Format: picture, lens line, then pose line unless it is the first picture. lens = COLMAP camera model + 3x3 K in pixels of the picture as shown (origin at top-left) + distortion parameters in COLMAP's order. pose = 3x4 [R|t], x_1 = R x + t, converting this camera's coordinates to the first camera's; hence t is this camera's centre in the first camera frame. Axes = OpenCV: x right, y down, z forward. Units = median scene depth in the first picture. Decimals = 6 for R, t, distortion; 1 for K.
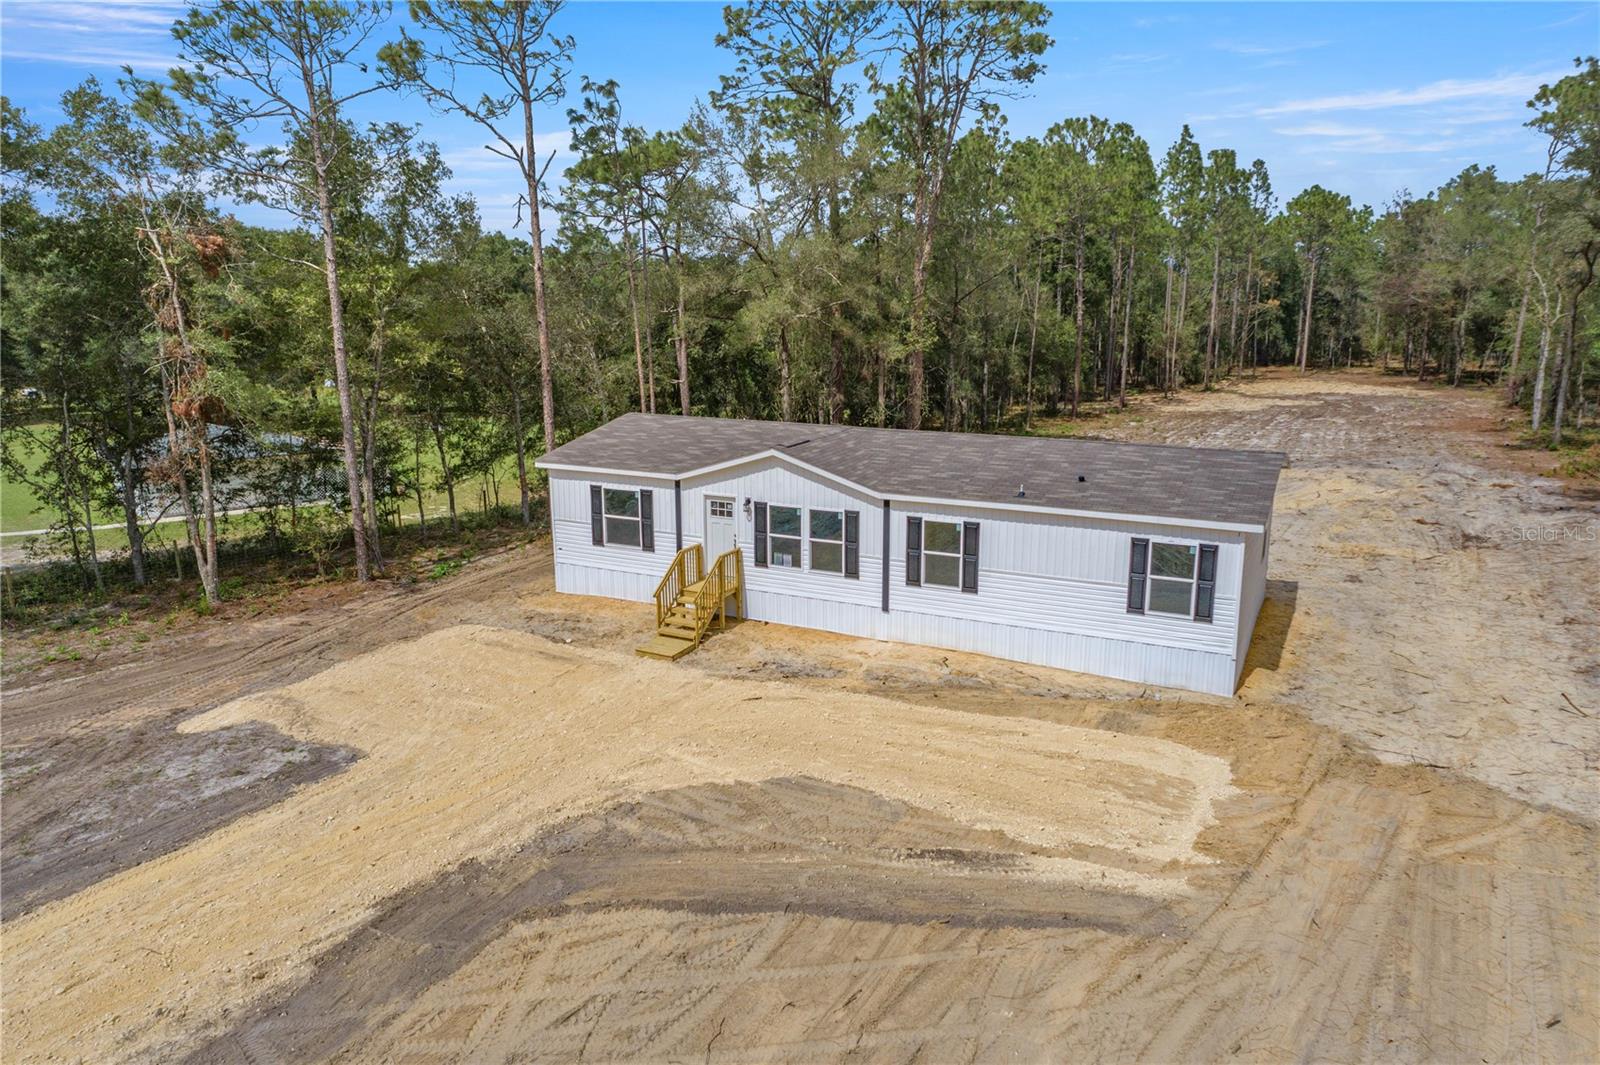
lens RADIAL K [[1084.9, 0, 804.3], [0, 1084.9, 533.0], [0, 0, 1]] dist [-0.003973, 0.018245]
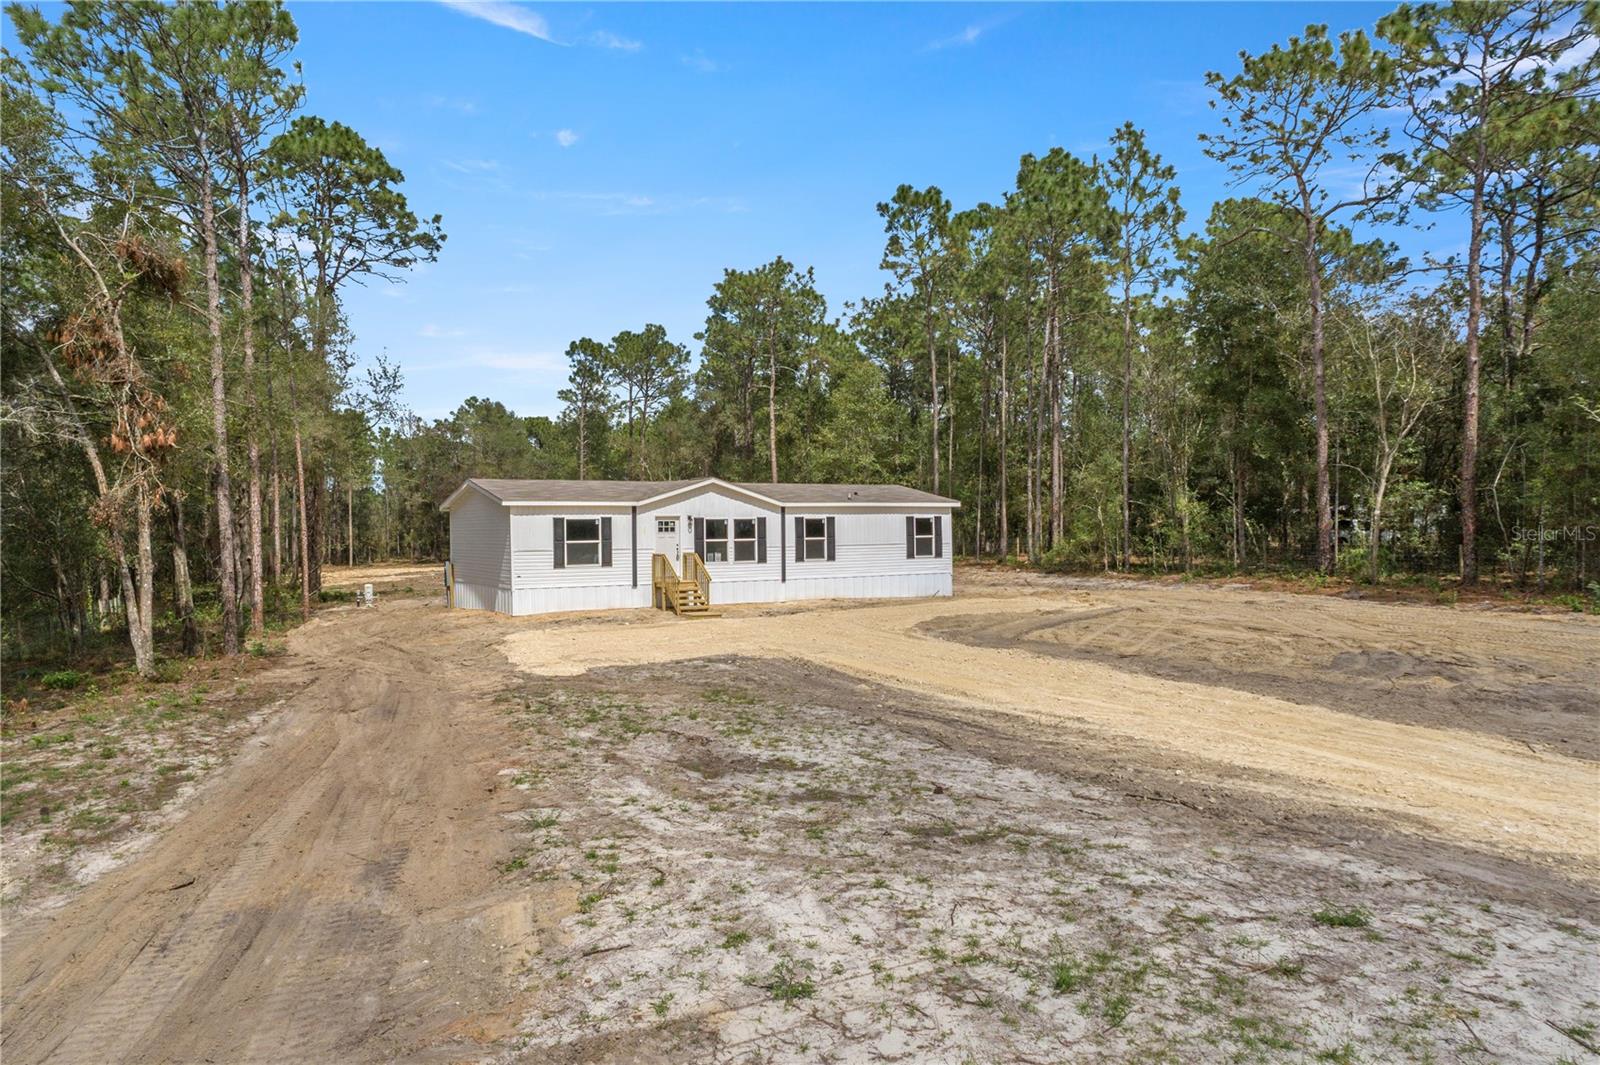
lens RADIAL K [[1084.9, 0, 804.3], [0, 1084.9, 533.0], [0, 0, 1]] dist [-0.003973, 0.018245]
pose [[0.537094, -0.008373, 0.843481, -1.235411], [0.193729, 0.974446, -0.113686, 0.190114], [-0.820974, 0.224467, 0.524991, 0.159197]]
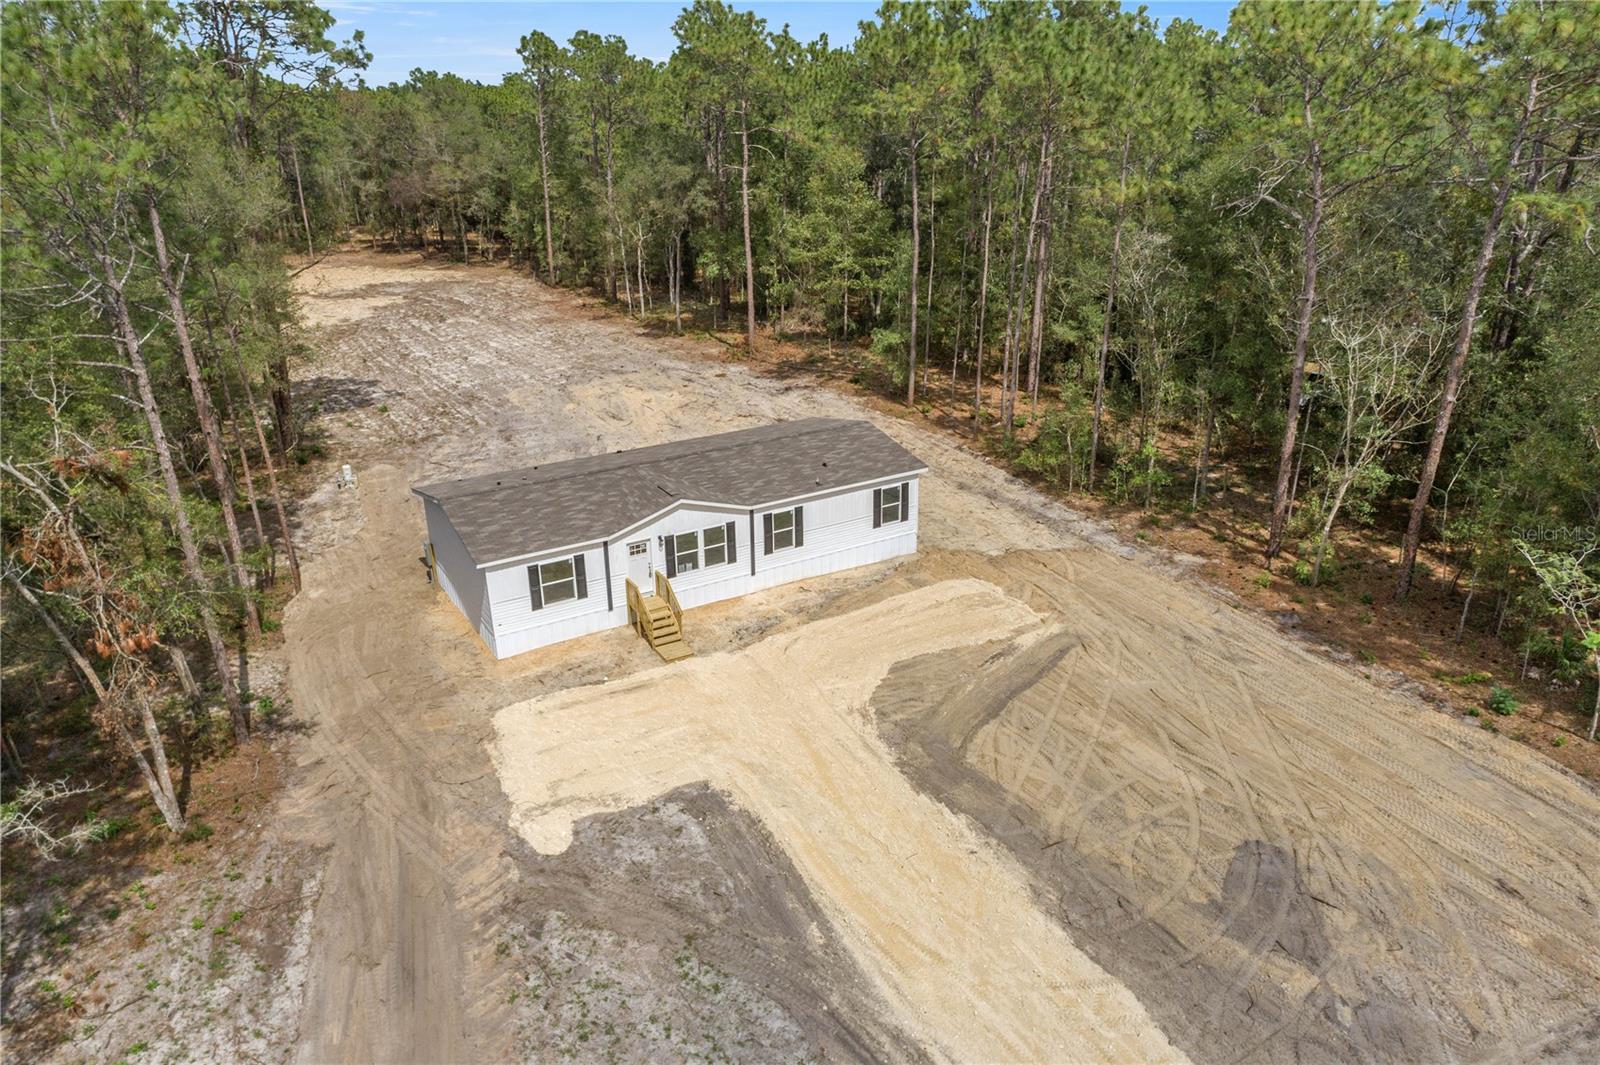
lens RADIAL K [[1084.9, 0, 804.3], [0, 1084.9, 533.0], [0, 0, 1]] dist [-0.003973, 0.018245]
pose [[0.525863, -0.319522, 0.788273, -1.159442], [0.192425, 0.947422, 0.255664, -0.392157], [-0.828517, 0.017239, 0.559698, 0.040237]]
